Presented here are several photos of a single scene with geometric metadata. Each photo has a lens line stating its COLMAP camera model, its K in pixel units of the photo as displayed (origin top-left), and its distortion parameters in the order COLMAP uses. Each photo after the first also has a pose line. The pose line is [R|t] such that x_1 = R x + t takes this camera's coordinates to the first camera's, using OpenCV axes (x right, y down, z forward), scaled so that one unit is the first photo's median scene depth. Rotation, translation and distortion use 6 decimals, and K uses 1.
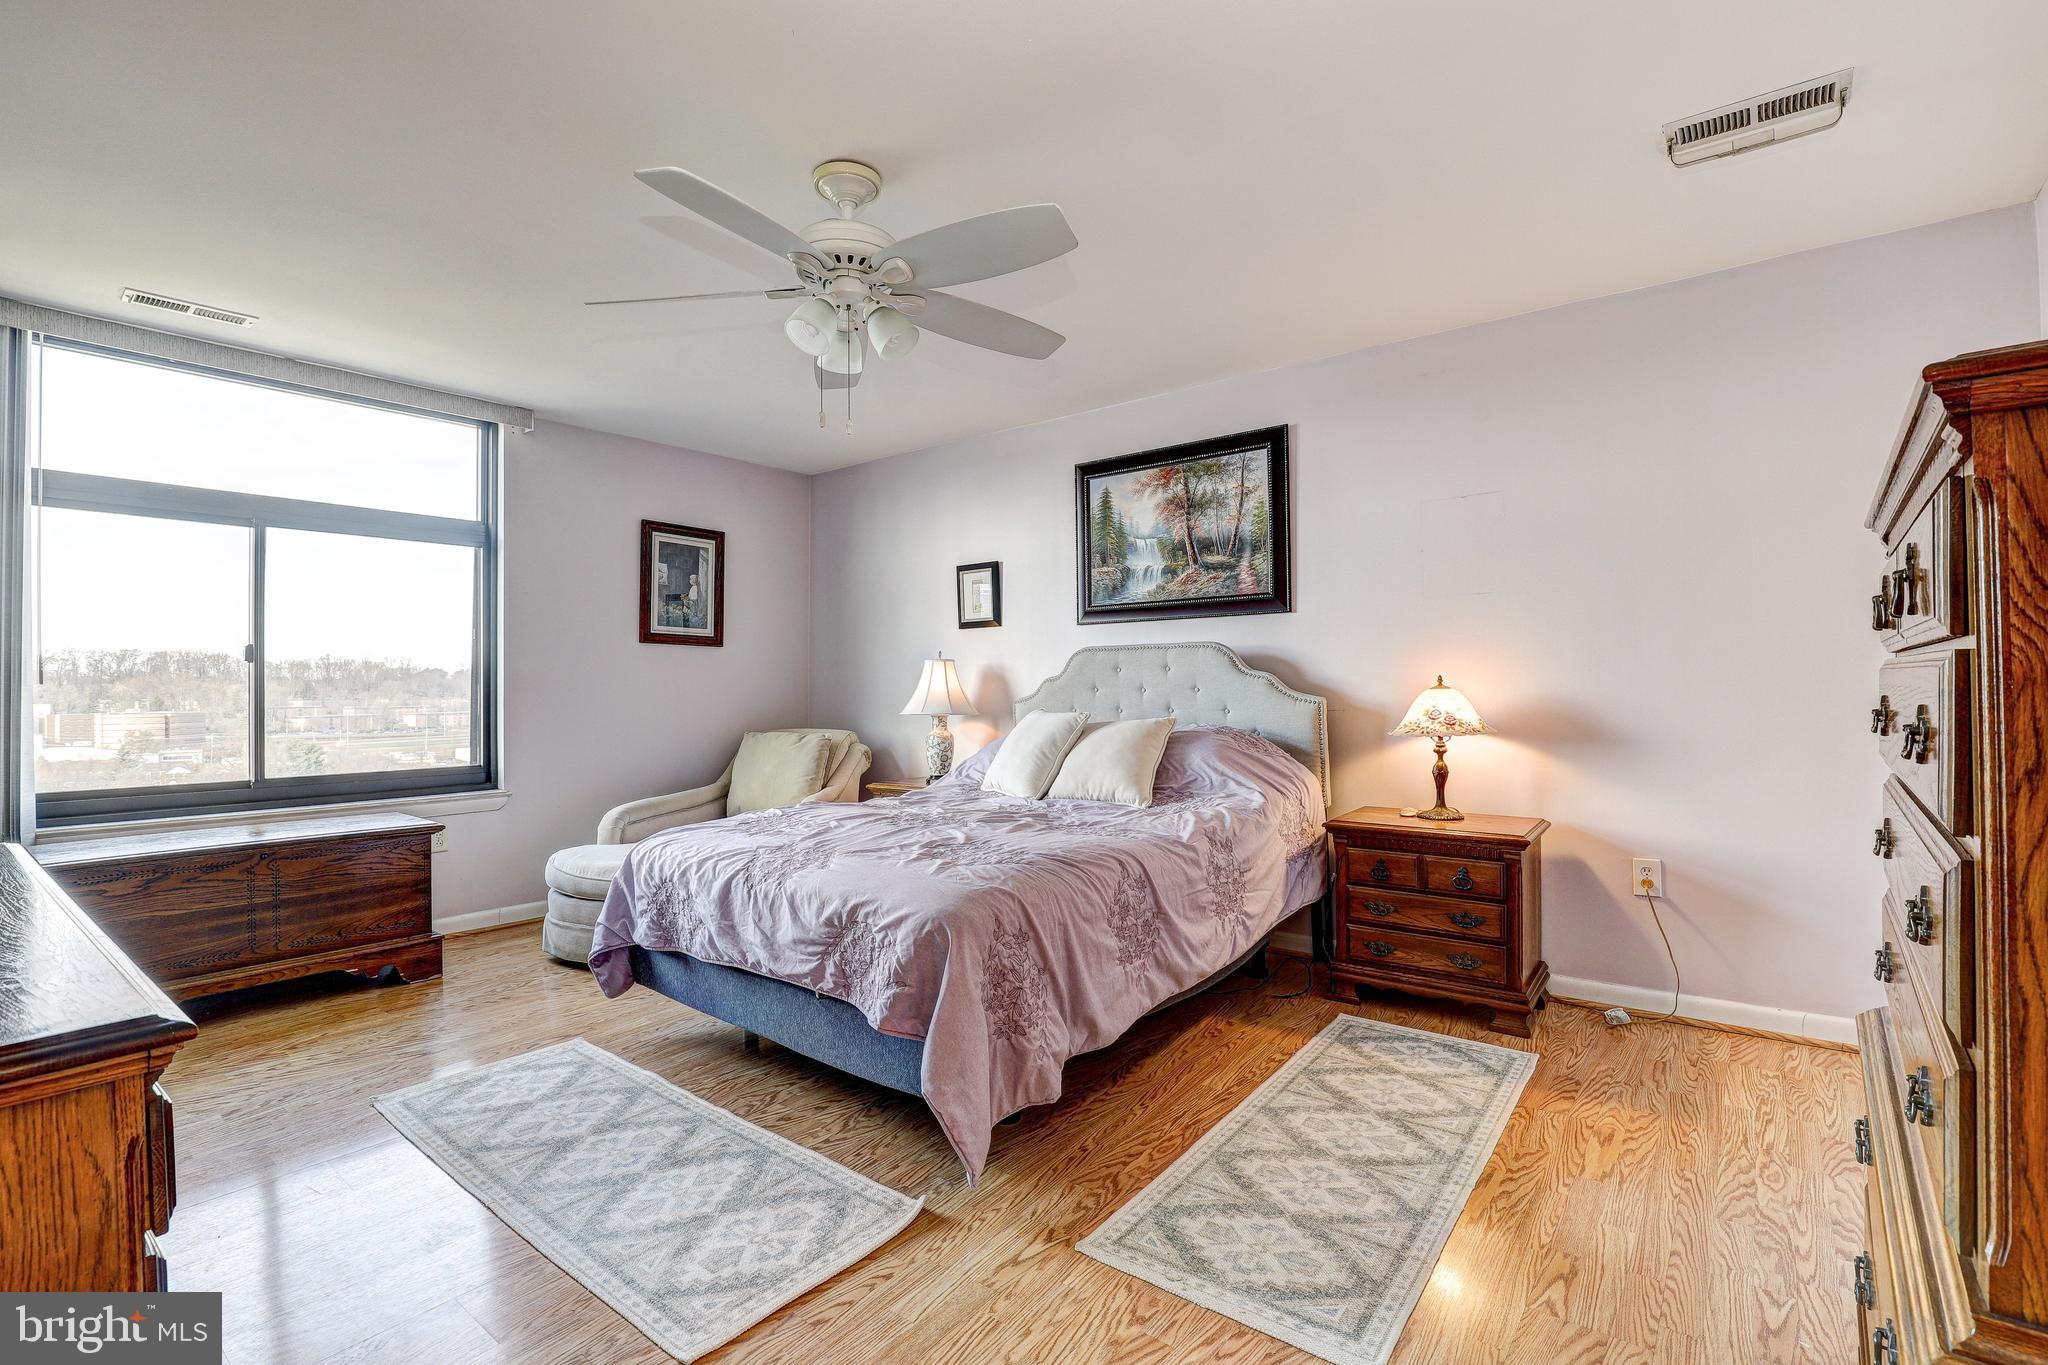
lens RADIAL K [[939.9, 0, 1032.4], [0, 939.9, 681.0], [0, 0, 1]] dist [-0.038168, 0.007078]
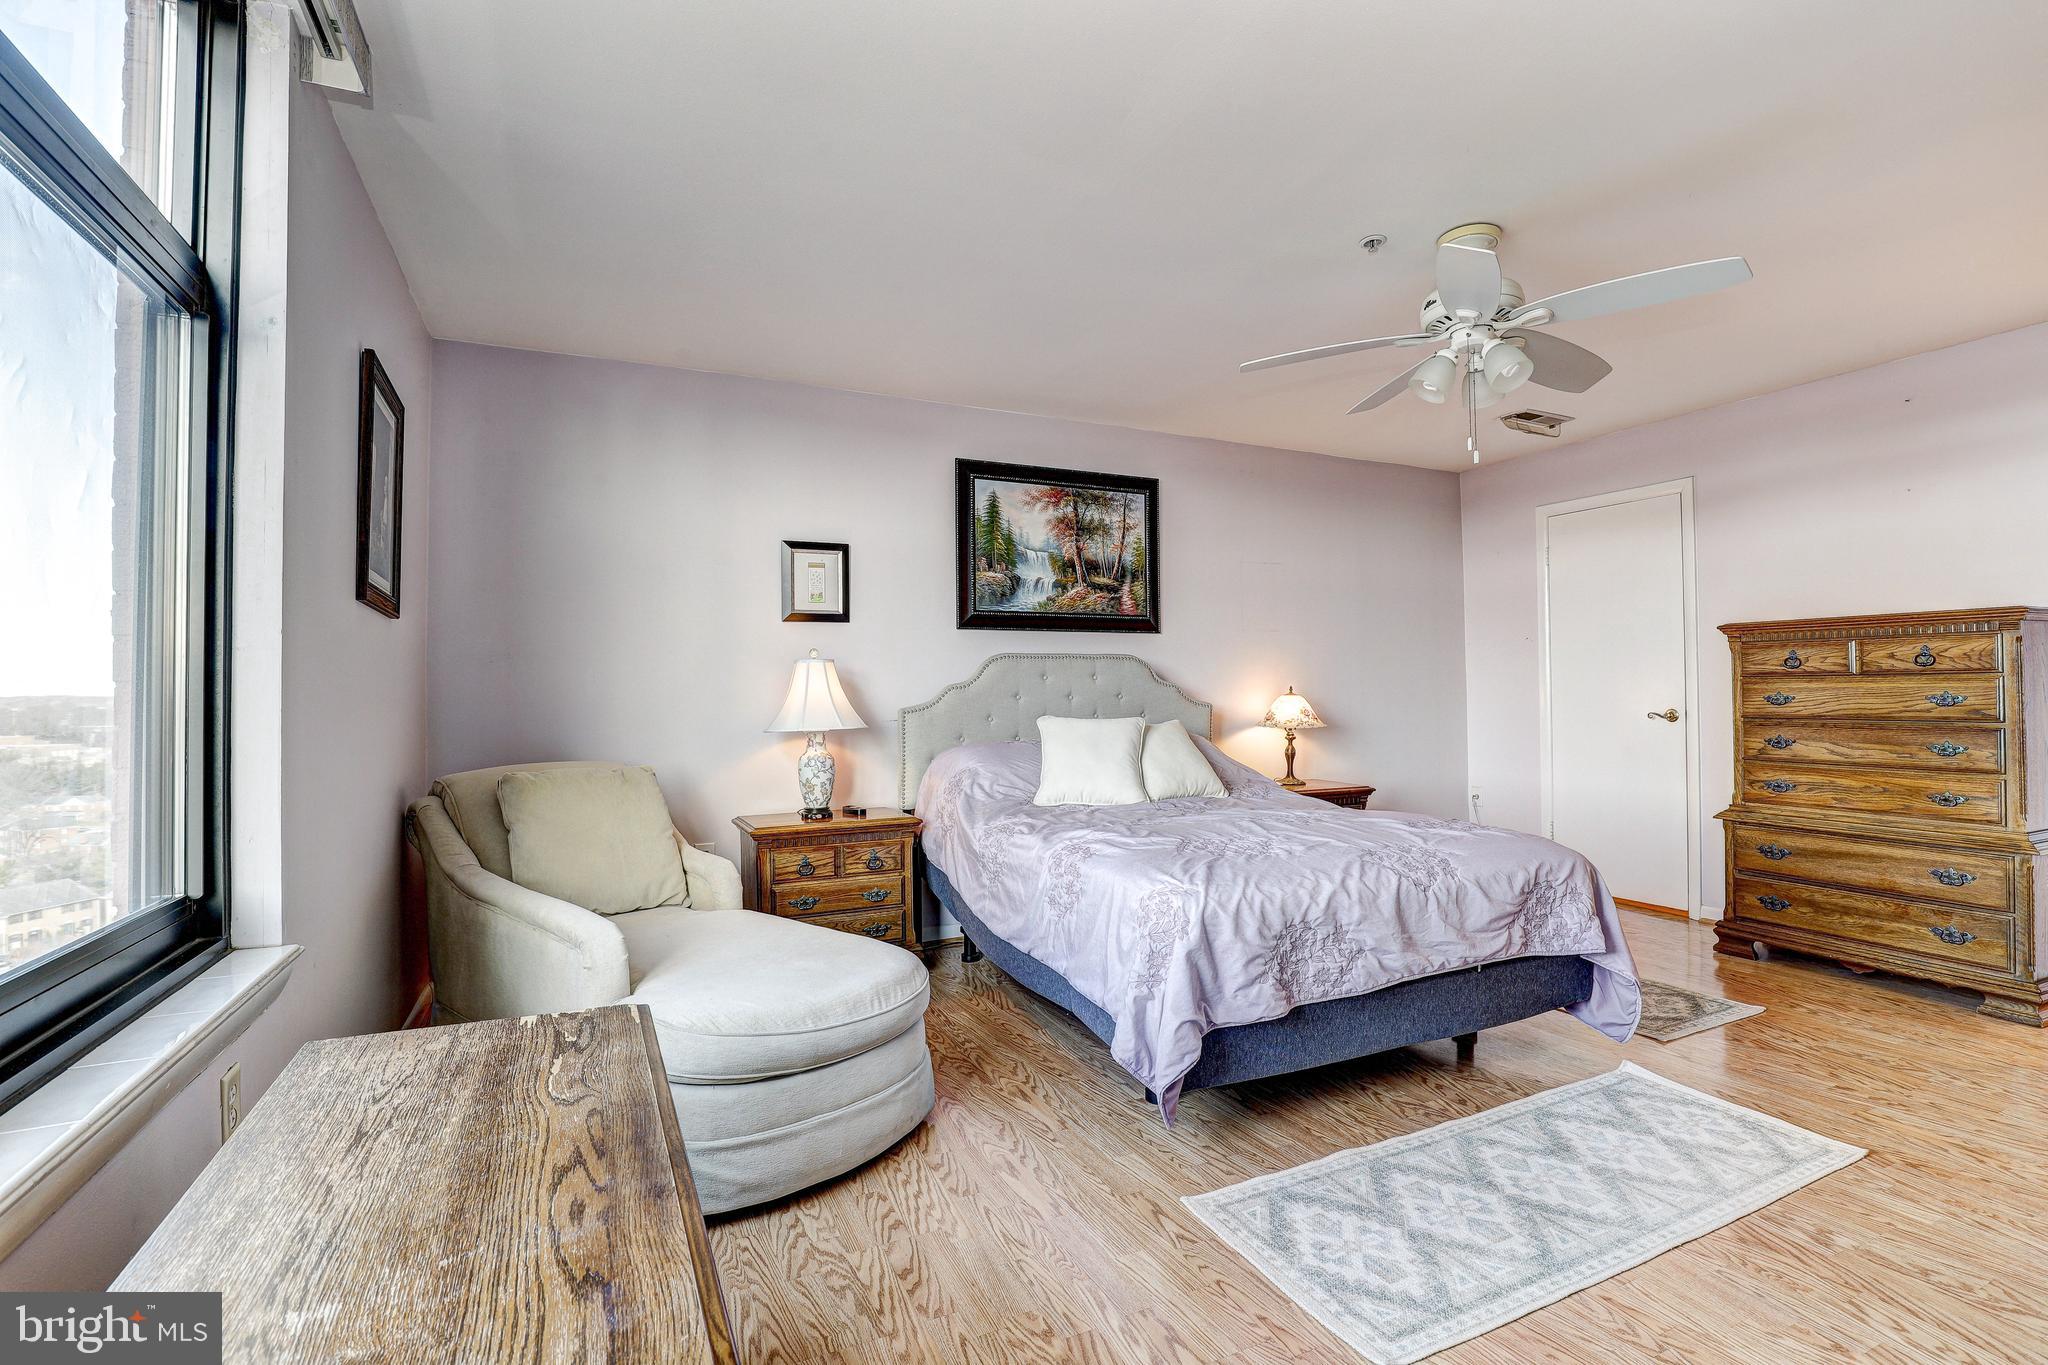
lens RADIAL K [[939.9, 0, 1029.2], [0, 939.9, 676.8], [0, 0, 1]] dist [-0.038168, 0.007078]
pose [[0.441271, 0.021328, 0.897120, -0.844599], [-0.001137, 0.999730, -0.023208, 0.011379], [-0.897373, 0.009221, 0.441177, 0.578286]]
